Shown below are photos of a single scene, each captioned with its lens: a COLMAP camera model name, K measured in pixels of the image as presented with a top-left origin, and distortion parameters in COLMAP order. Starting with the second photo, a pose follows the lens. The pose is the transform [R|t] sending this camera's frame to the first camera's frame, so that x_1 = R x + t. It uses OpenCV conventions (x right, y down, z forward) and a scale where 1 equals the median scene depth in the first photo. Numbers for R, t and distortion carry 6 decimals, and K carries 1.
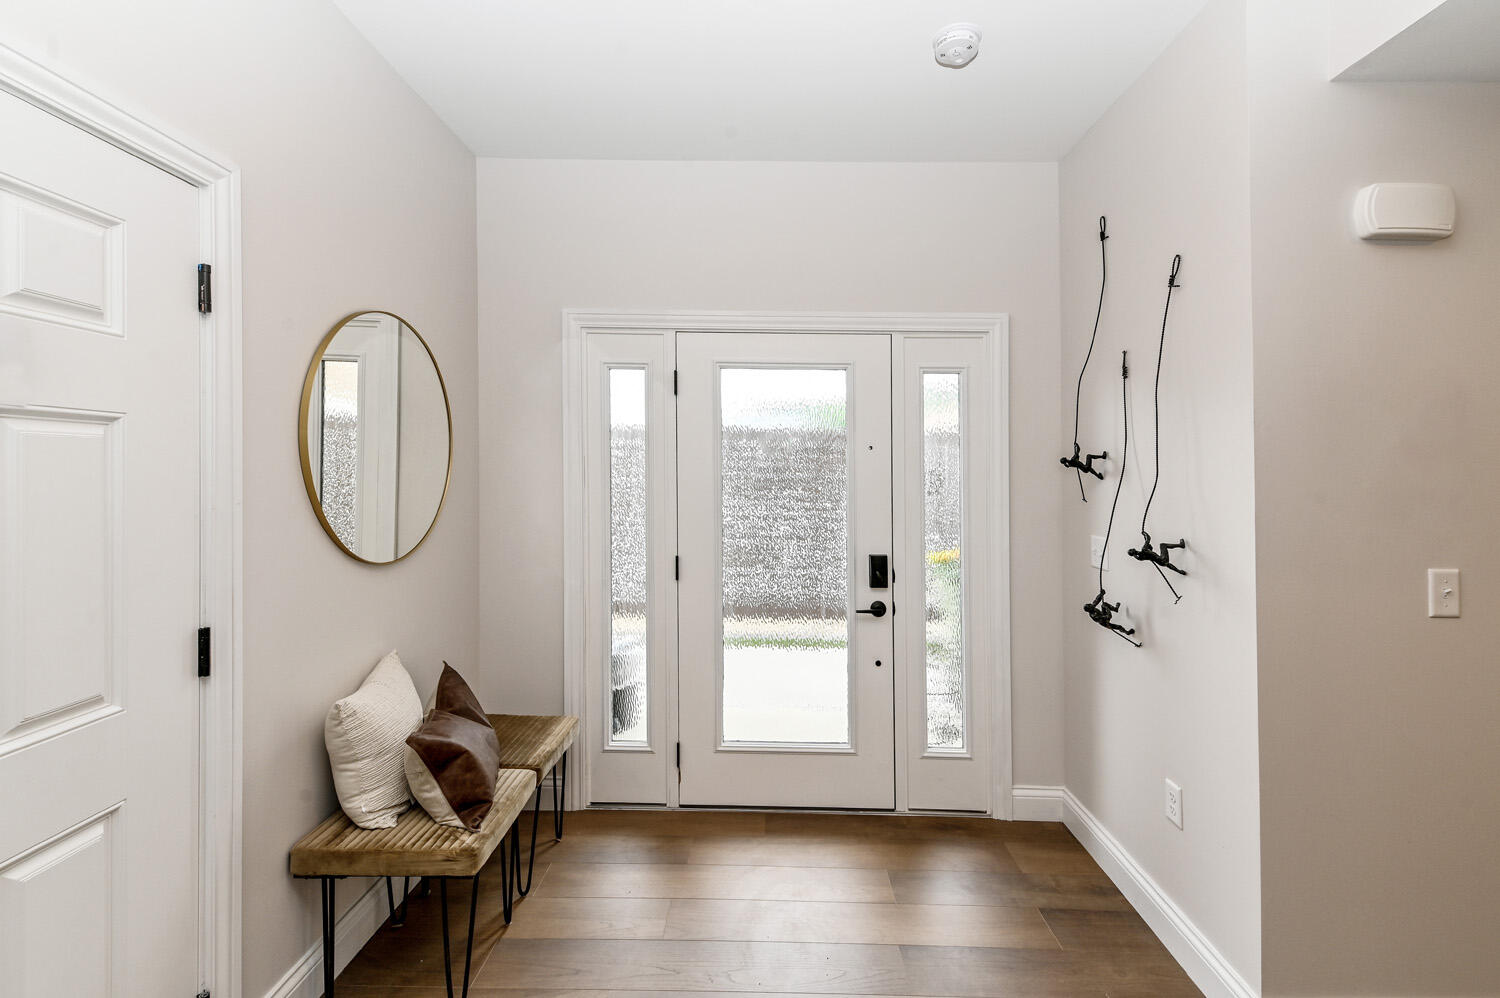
lens RADIAL K [[669.7, 0, 743.8], [0, 669.7, 459.7], [0, 0, 1]] dist [0.000750, -0.008869]
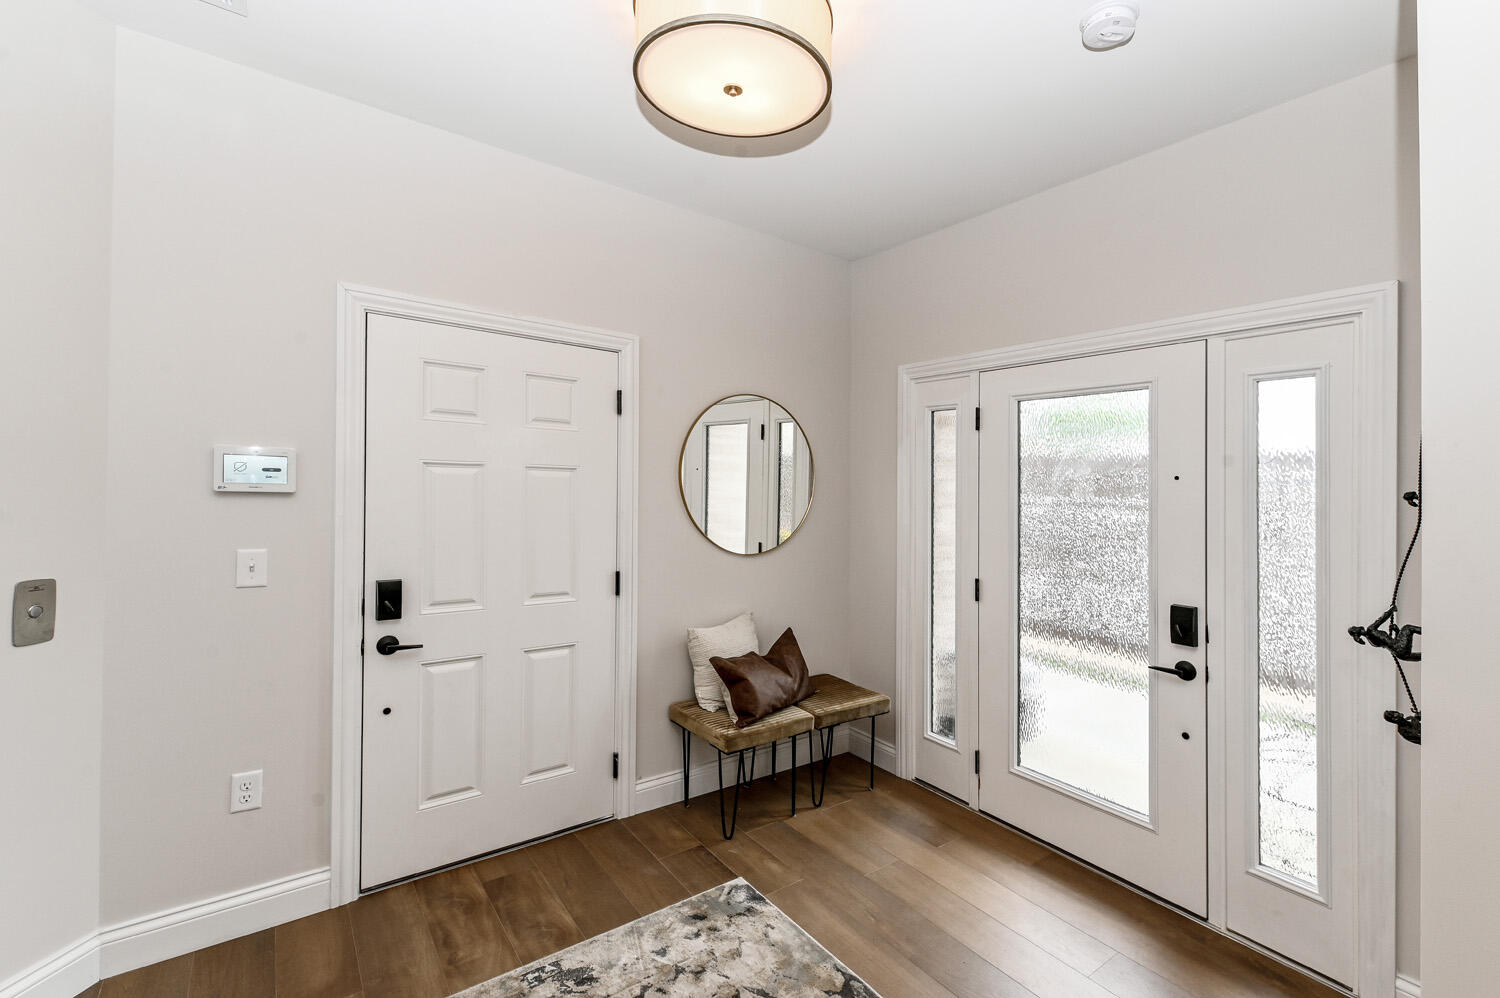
lens RADIAL K [[627.8, 0, 743.4], [0, 627.8, 487.4], [0, 0, 1]] dist [0.000986, -0.006030]
pose [[0.601529, 0.006026, -0.798828, 0.494091], [-0.006224, 0.999977, 0.002856, -0.004793], [0.798827, 0.003254, 0.601552, 0.086510]]
